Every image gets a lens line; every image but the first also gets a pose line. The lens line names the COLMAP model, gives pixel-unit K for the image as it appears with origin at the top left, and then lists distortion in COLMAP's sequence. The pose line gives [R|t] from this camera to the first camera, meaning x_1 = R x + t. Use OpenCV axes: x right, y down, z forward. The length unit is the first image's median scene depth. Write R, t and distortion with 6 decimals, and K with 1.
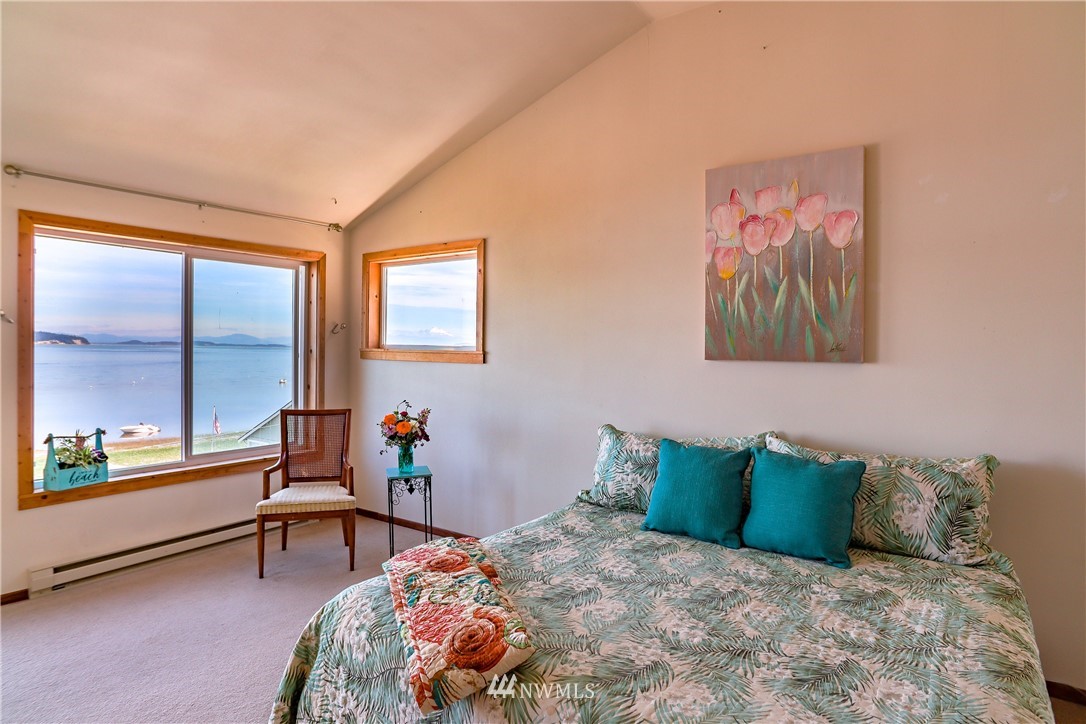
lens RADIAL K [[626.1, 0, 542.8], [0, 626.1, 358.8], [0, 0, 1]] dist [-0.000363, 0.000990]
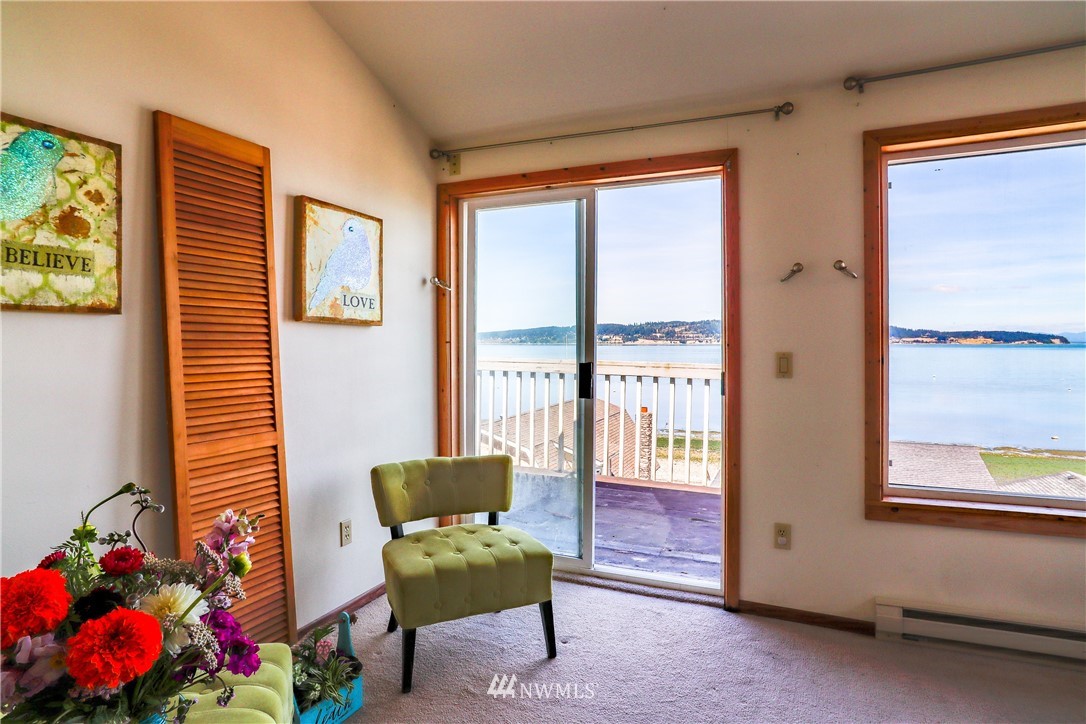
lens RADIAL K [[612.3, 0, 535.5], [0, 612.3, 356.4], [0, 0, 1]] dist [-0.014275, 0.005039]
pose [[0.218289, 0.003985, -0.975876, -0.177927], [-0.008871, 0.999958, 0.002099, 0.038407], [0.975844, 0.008199, 0.218316, 0.417648]]
